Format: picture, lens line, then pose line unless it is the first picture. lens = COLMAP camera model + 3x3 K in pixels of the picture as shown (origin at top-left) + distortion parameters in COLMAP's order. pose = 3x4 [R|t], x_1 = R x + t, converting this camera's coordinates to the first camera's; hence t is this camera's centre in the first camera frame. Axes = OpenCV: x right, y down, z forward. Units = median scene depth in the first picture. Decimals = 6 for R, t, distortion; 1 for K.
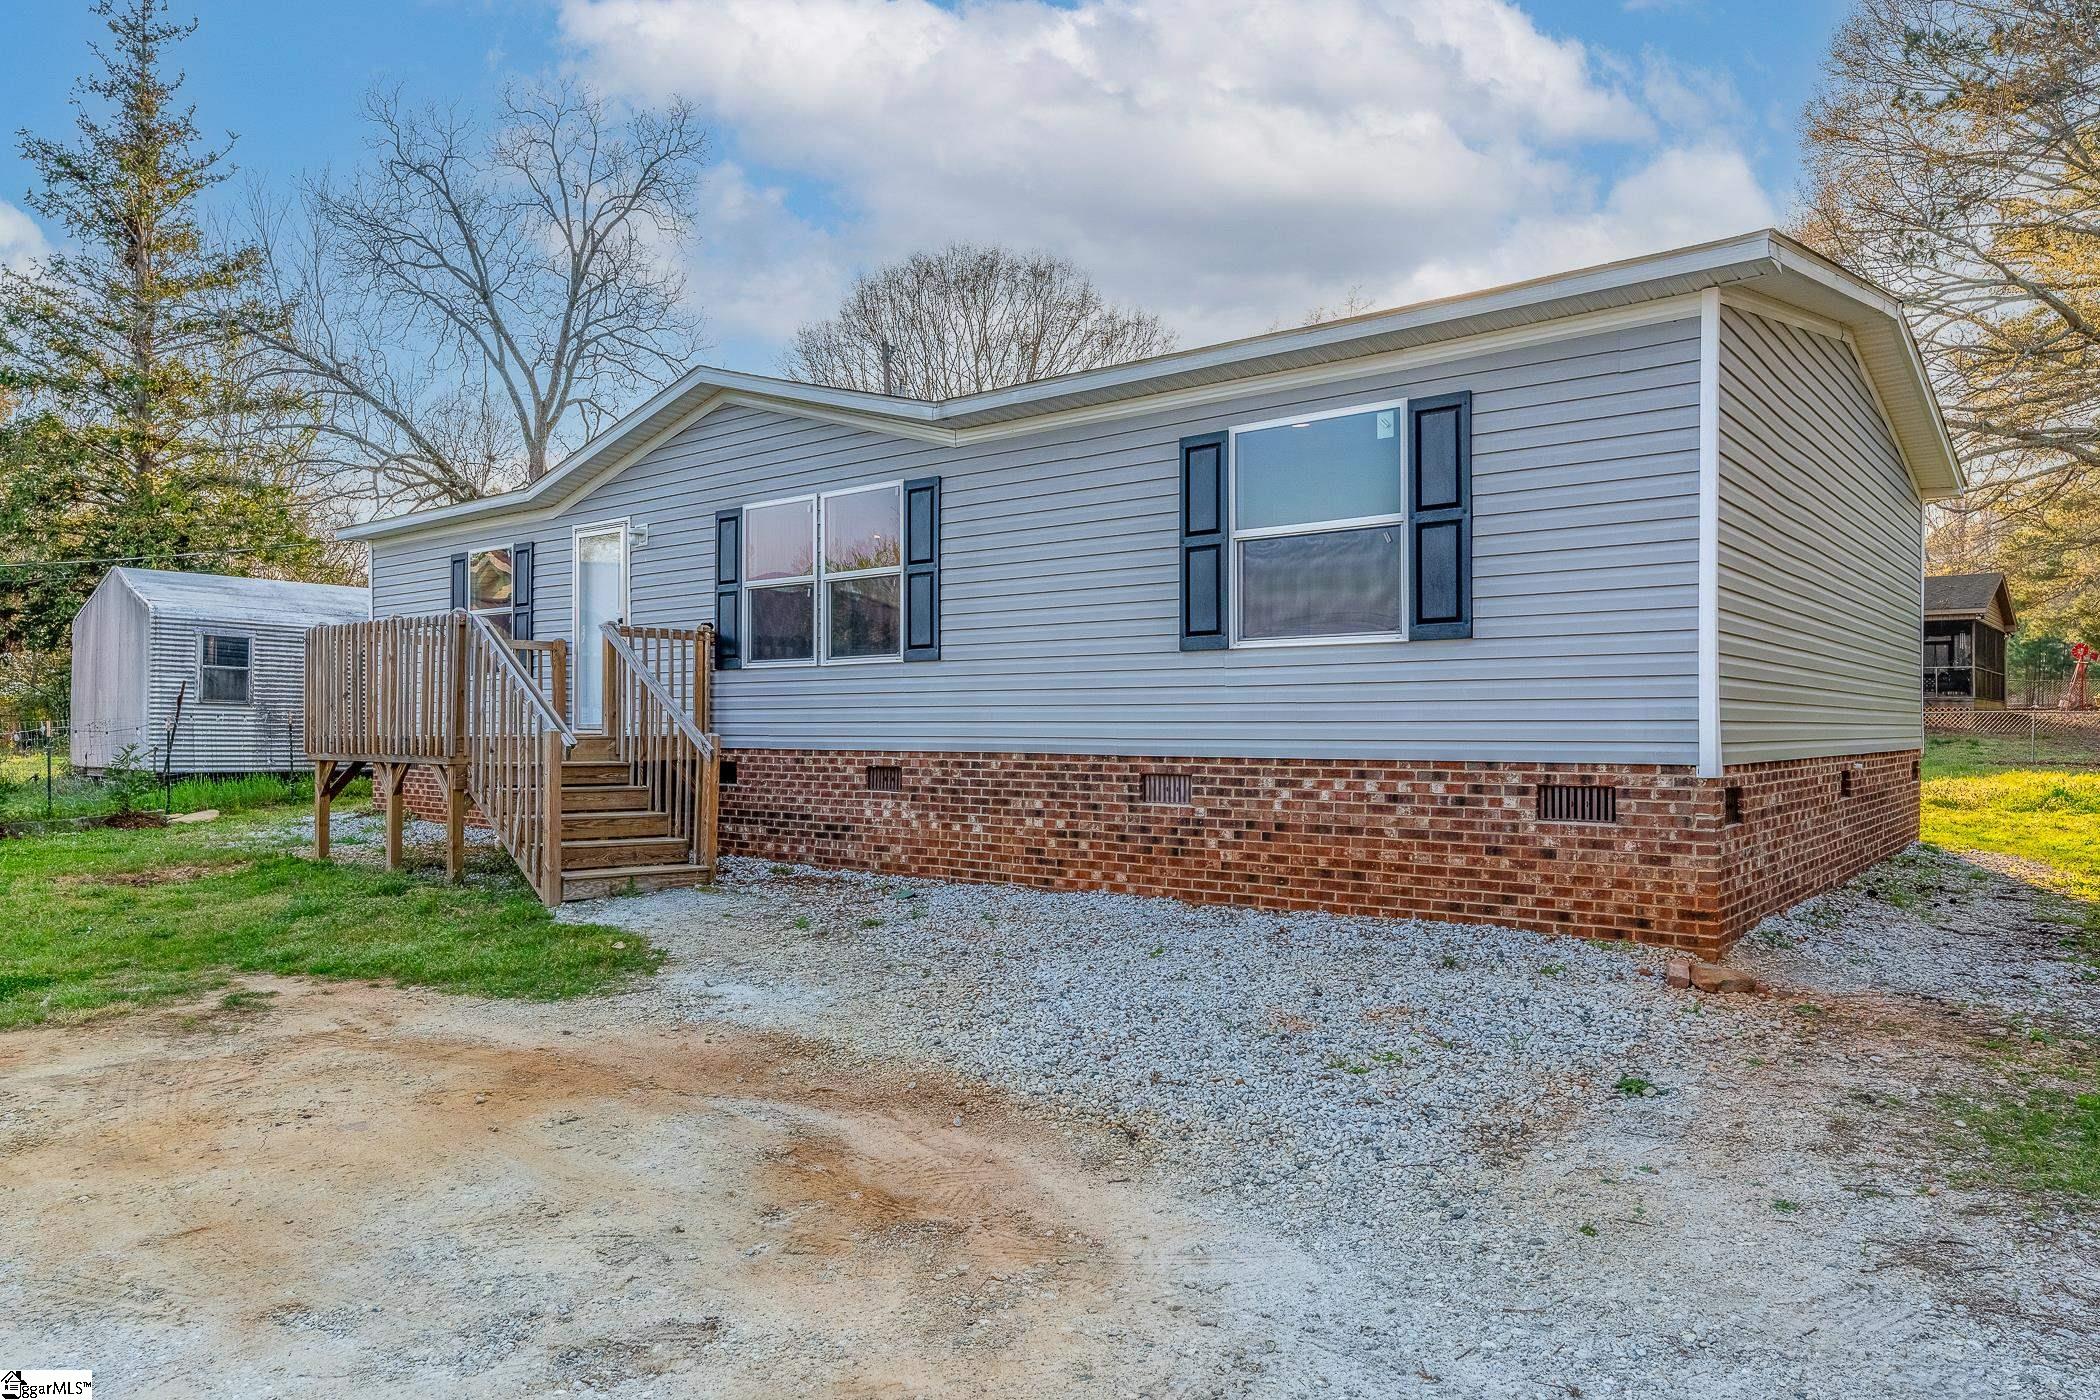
lens RADIAL K [[1345.9, 0, 1050.2], [0, 1345.9, 704.3], [0, 0, 1]] dist [0.000359, -0.000984]
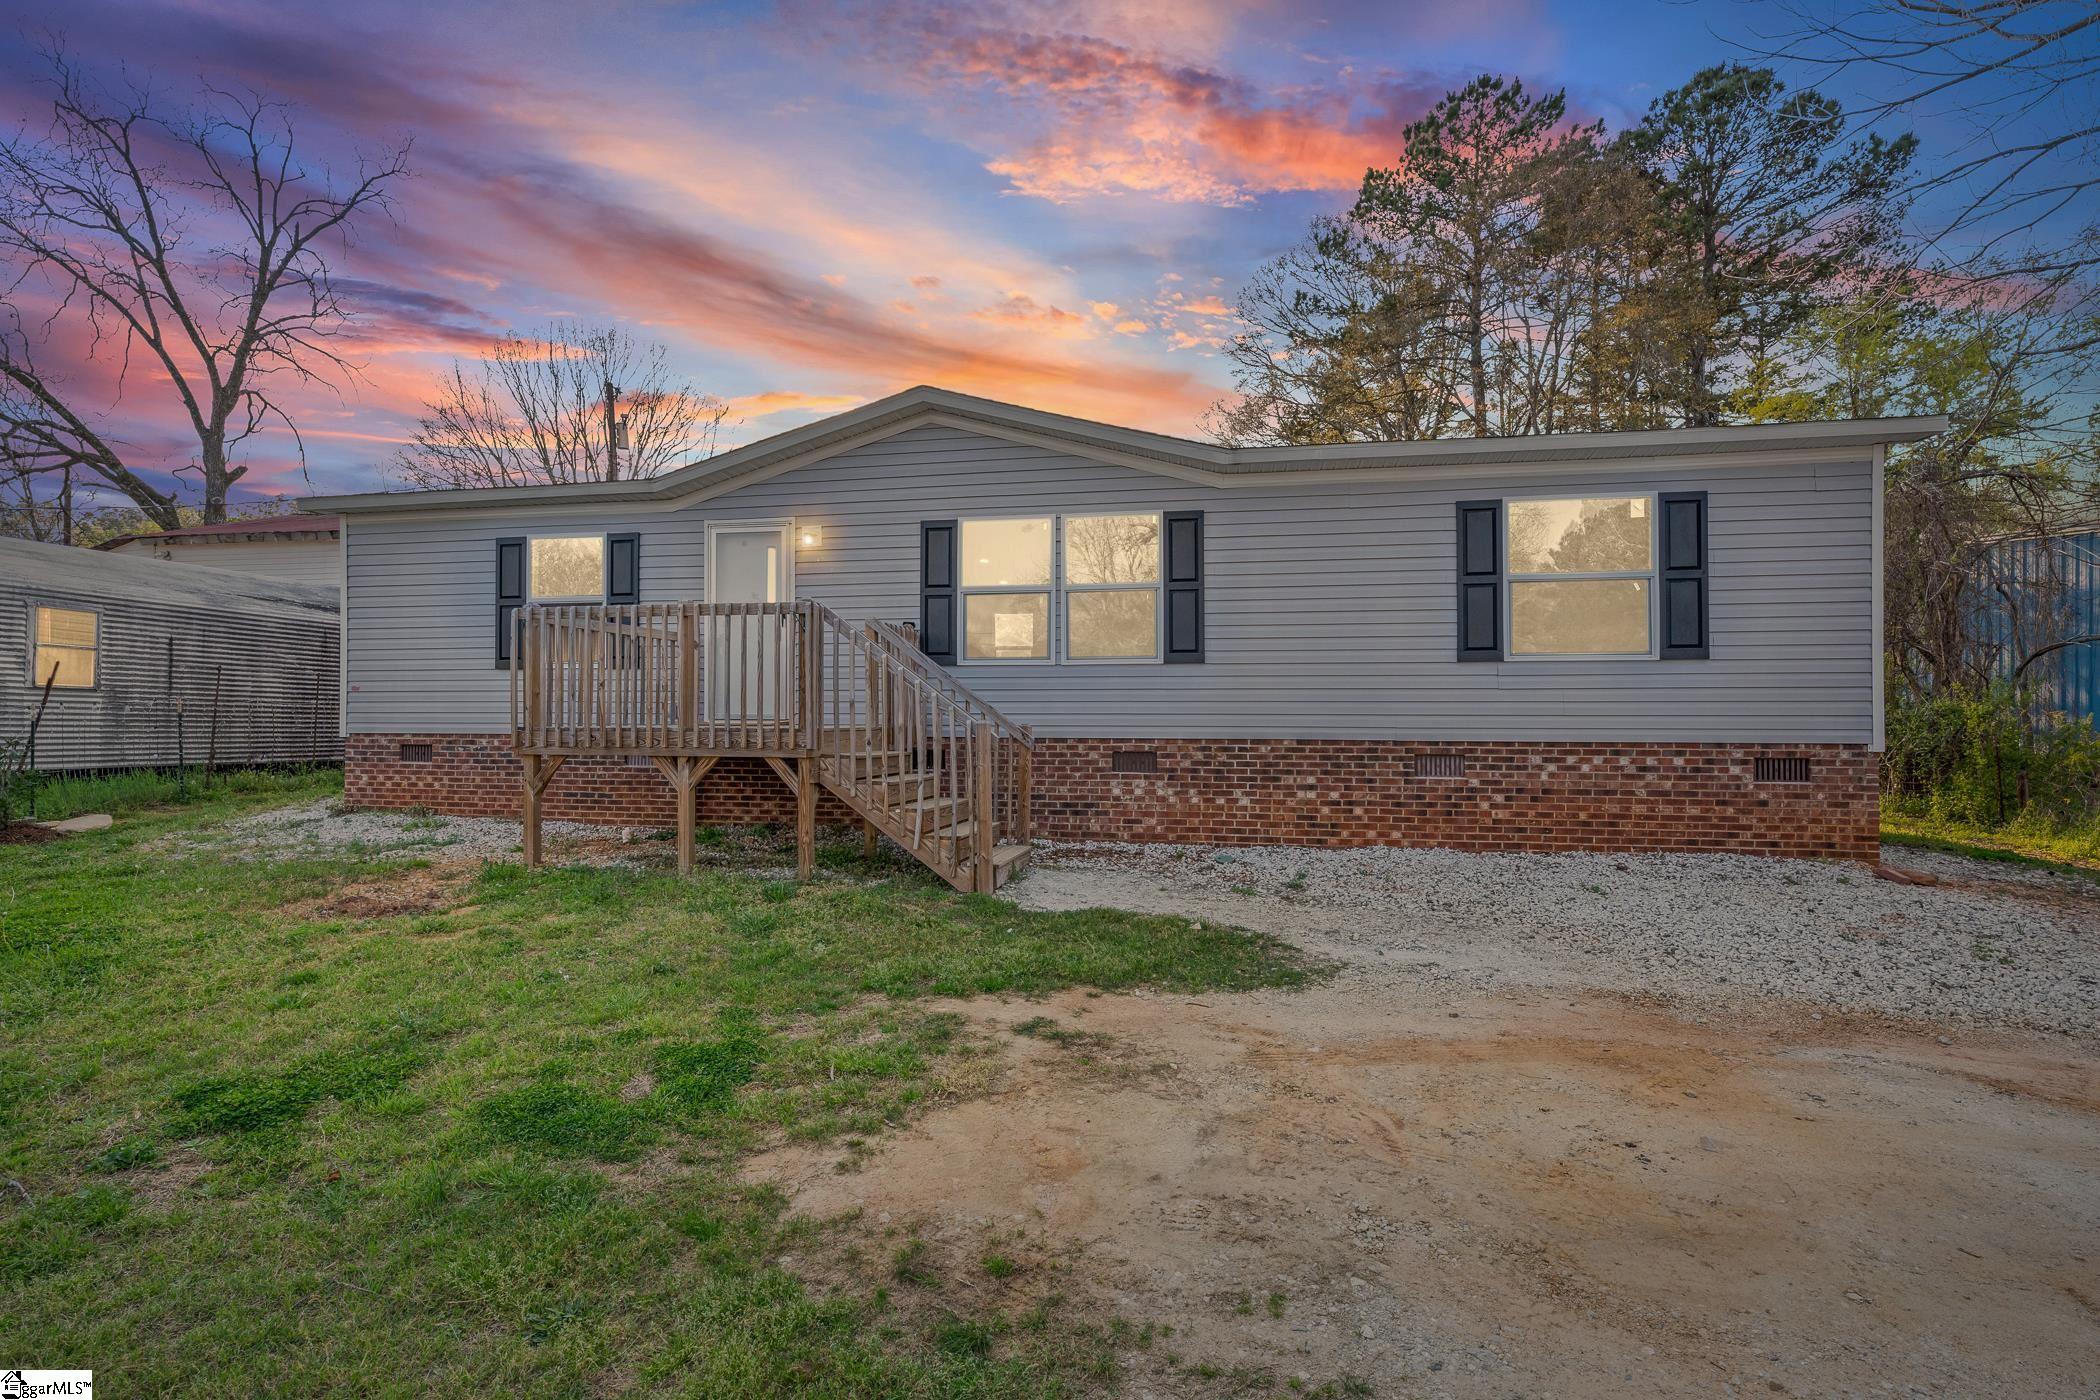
lens RADIAL K [[963.2, 0, 1049.8], [0, 963.2, 702.4], [0, 0, 1]] dist [0.000068, -0.000134]
pose [[0.883868, 0.007654, 0.467674, -0.723635], [-0.009377, 0.999955, 0.001357, 0.003061], [-0.467642, -0.005585, 0.883900, 0.358414]]
